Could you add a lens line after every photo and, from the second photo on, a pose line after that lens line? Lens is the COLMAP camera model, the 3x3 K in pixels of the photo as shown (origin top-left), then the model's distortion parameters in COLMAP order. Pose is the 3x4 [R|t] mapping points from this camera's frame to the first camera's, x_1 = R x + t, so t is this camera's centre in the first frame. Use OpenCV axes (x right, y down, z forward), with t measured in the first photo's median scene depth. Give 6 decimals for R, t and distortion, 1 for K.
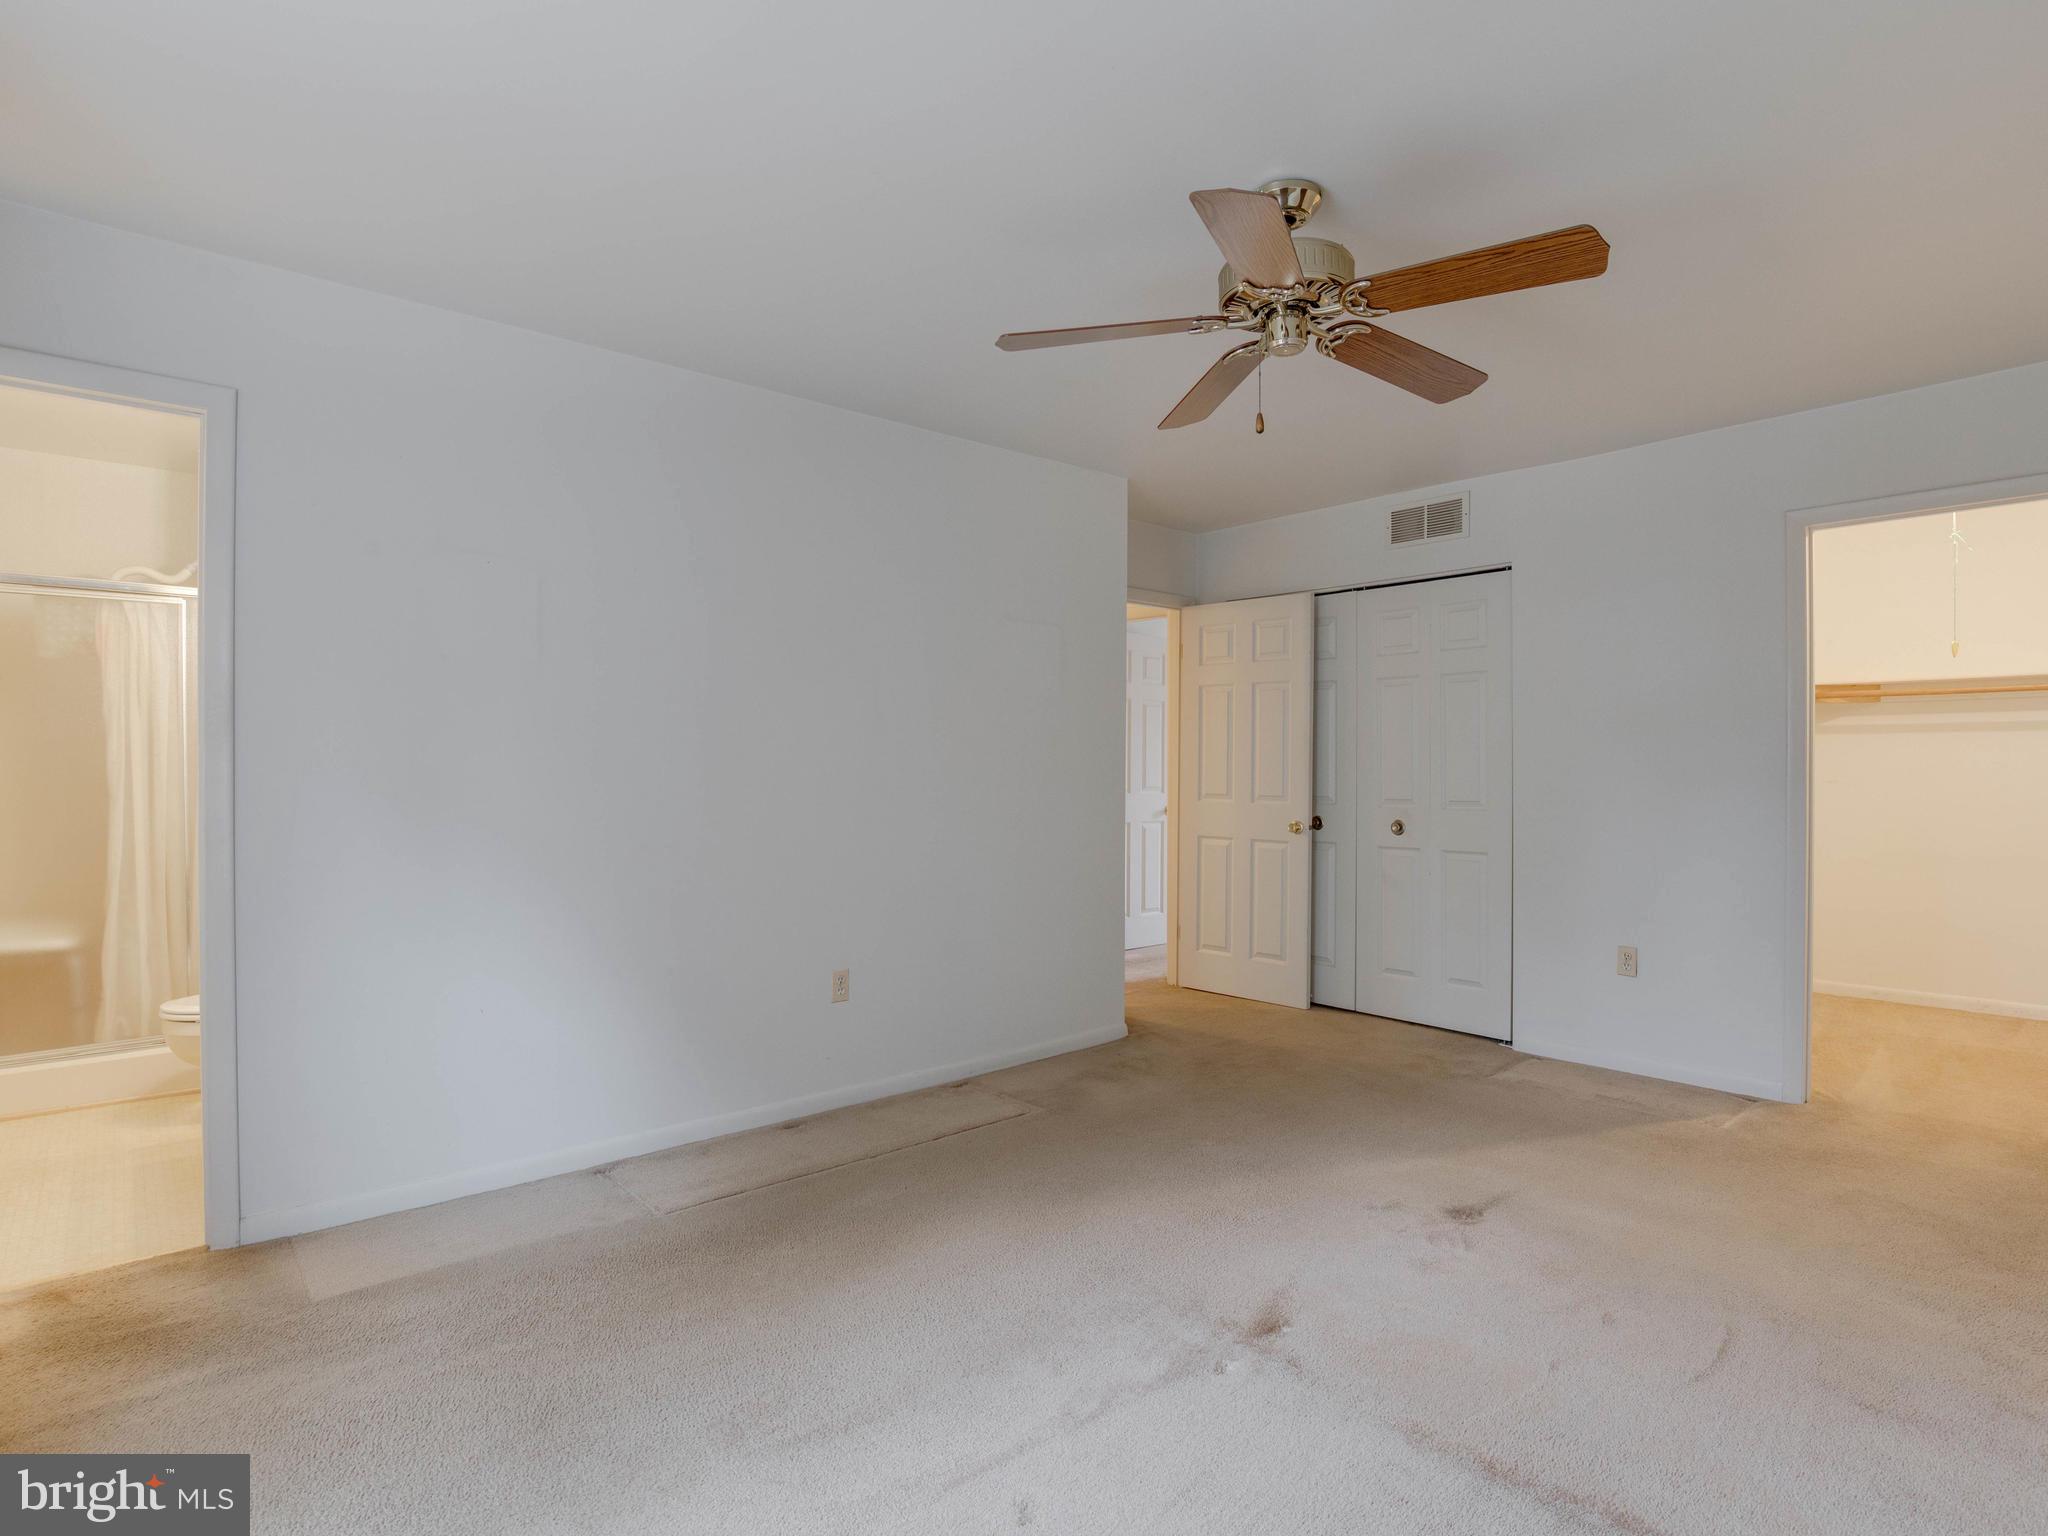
lens RADIAL K [[1076.2, 0, 1050.5], [0, 1076.2, 774.3], [0, 0, 1]] dist [-0.030493, 0.002058]
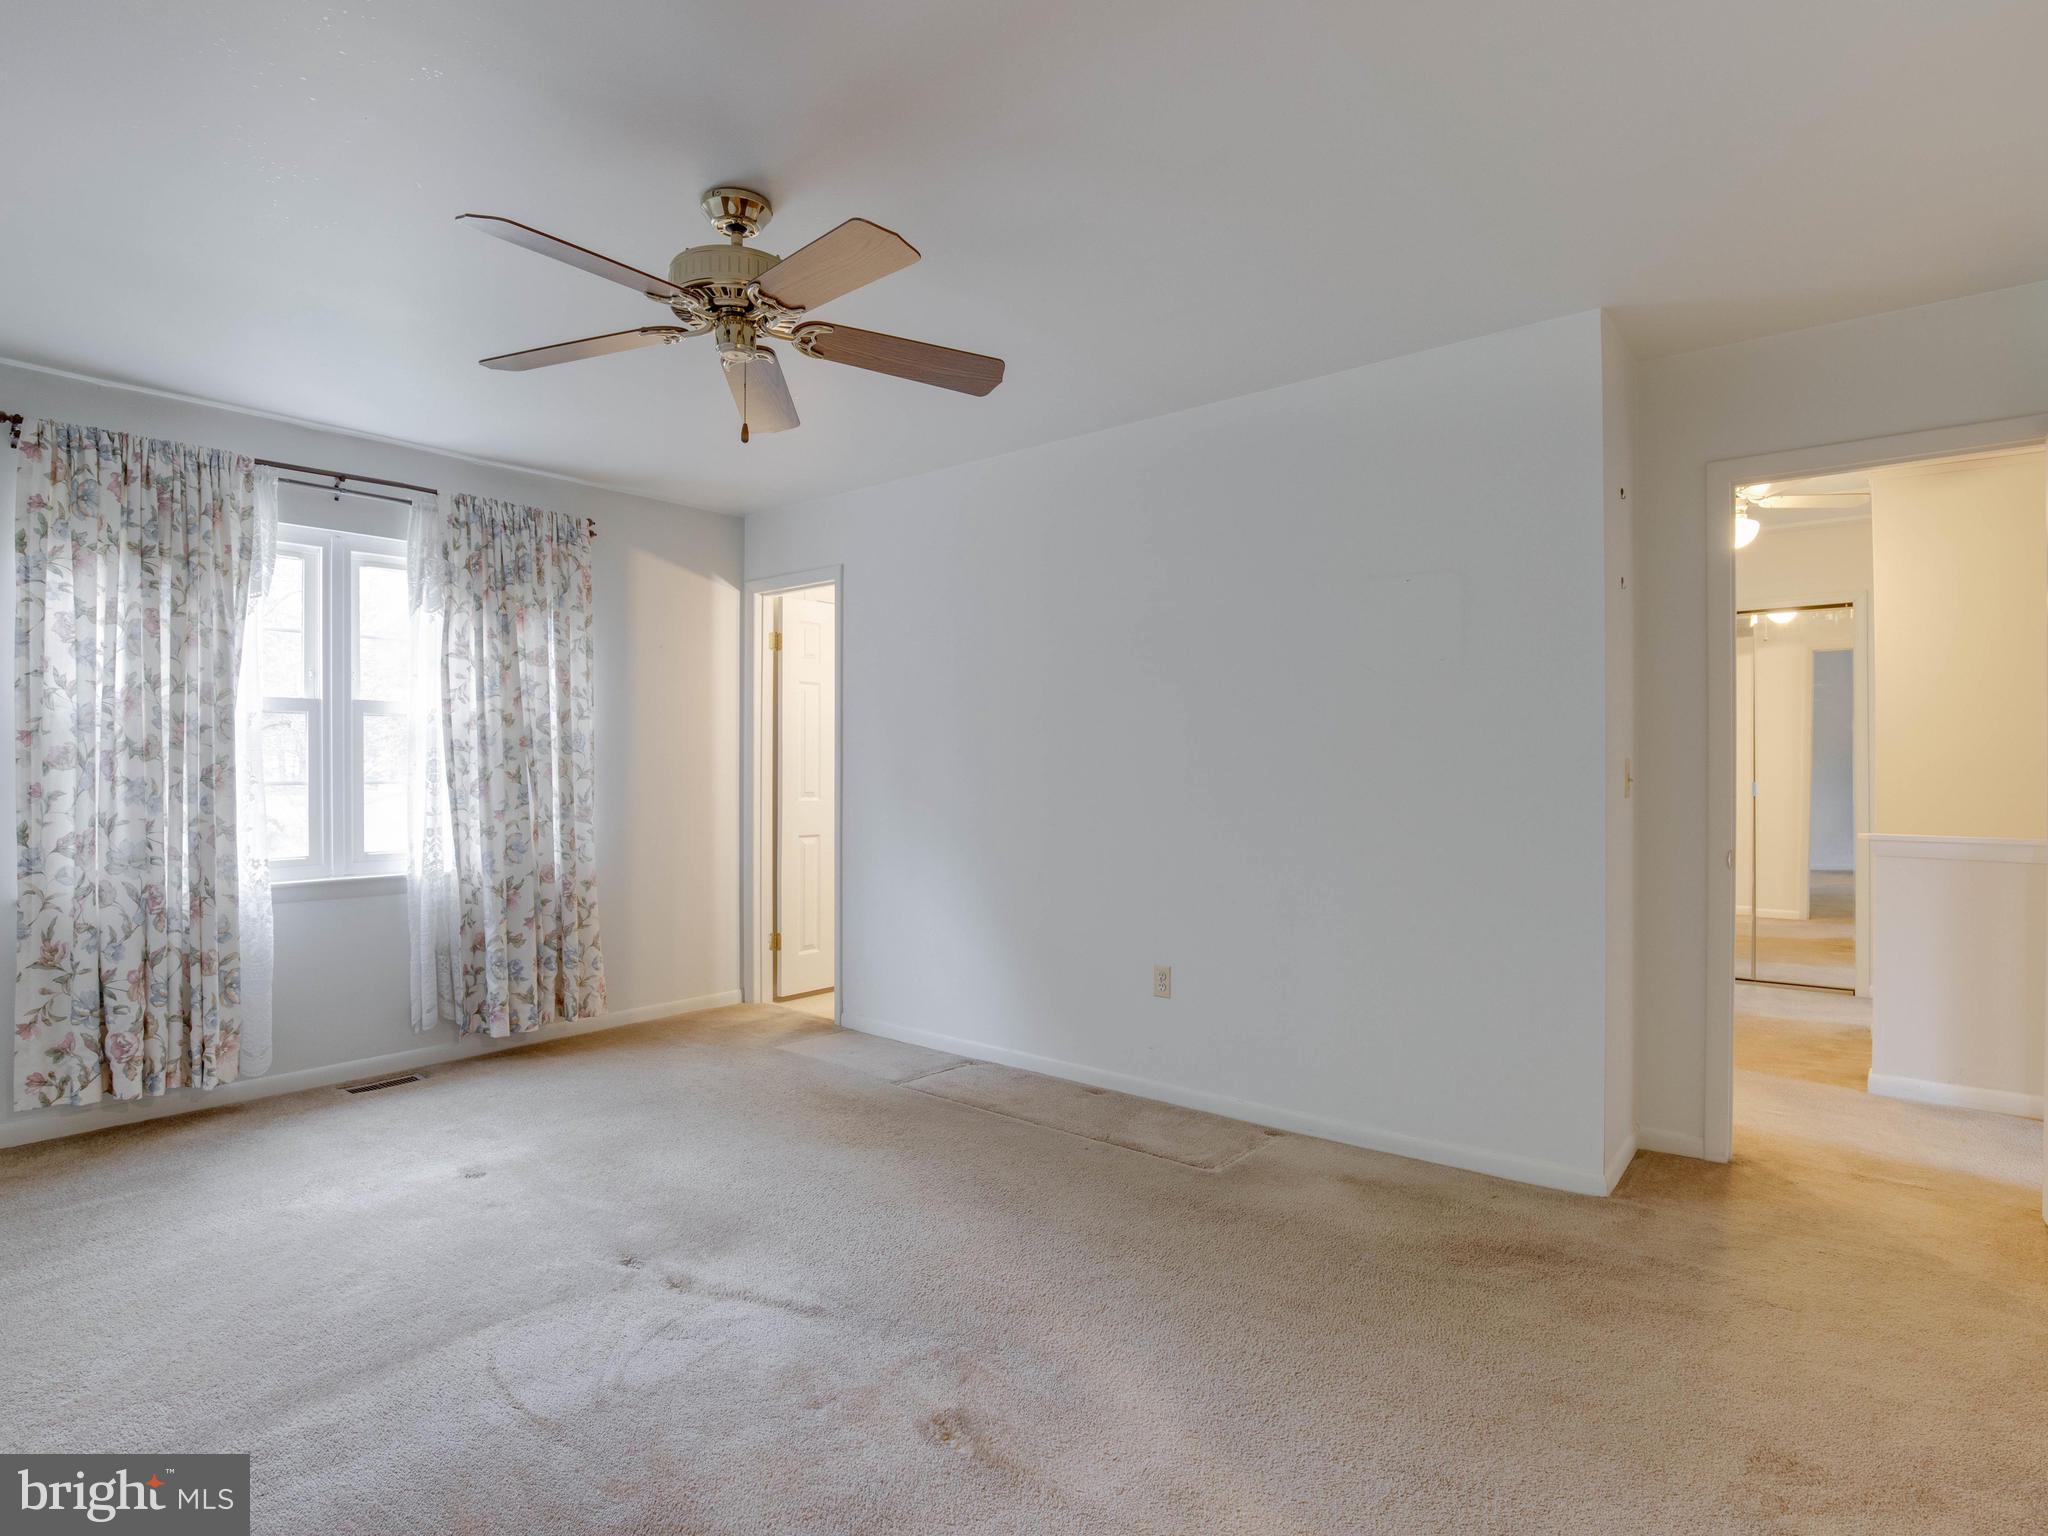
lens RADIAL K [[1076.2, 0, 1050.5], [0, 1076.2, 774.3], [0, 0, 1]] dist [-0.030493, 0.002058]
pose [[0.158065, -0.003432, -0.987423, 0.795354], [-0.014750, 0.999874, -0.005836, 0.007748], [0.987319, 0.015487, 0.157994, 0.730127]]
